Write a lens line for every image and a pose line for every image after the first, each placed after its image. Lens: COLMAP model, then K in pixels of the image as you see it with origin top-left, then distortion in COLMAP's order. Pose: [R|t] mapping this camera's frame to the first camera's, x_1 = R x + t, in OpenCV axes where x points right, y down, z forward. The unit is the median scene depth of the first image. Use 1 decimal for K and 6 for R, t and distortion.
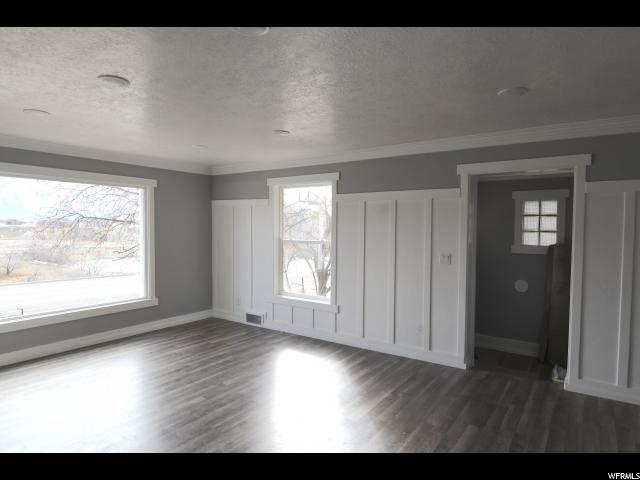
lens RADIAL K [[386.1, 0, 321.8], [0, 386.1, 239.5], [0, 0, 1]] dist [0.002531, -0.011070]
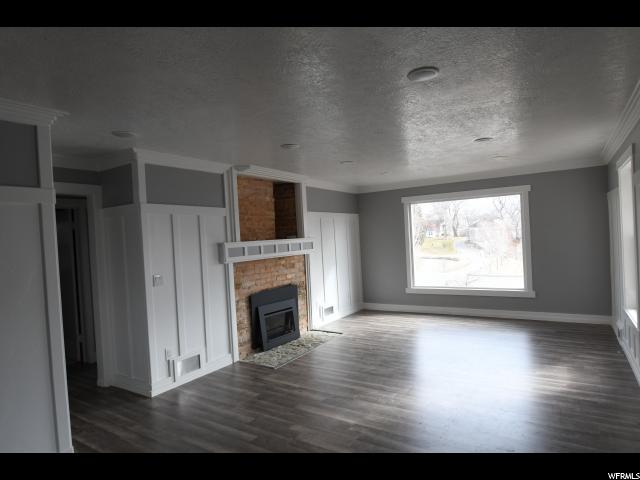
lens RADIAL K [[386.1, 0, 317.0], [0, 386.1, 239.6], [0, 0, 1]] dist [0.002531, -0.011070]
pose [[0.026662, 0.000730, -0.999644, 0.679297], [0.020189, 0.999795, 0.001268, -0.010402], [0.999441, -0.020216, 0.026642, 0.361417]]
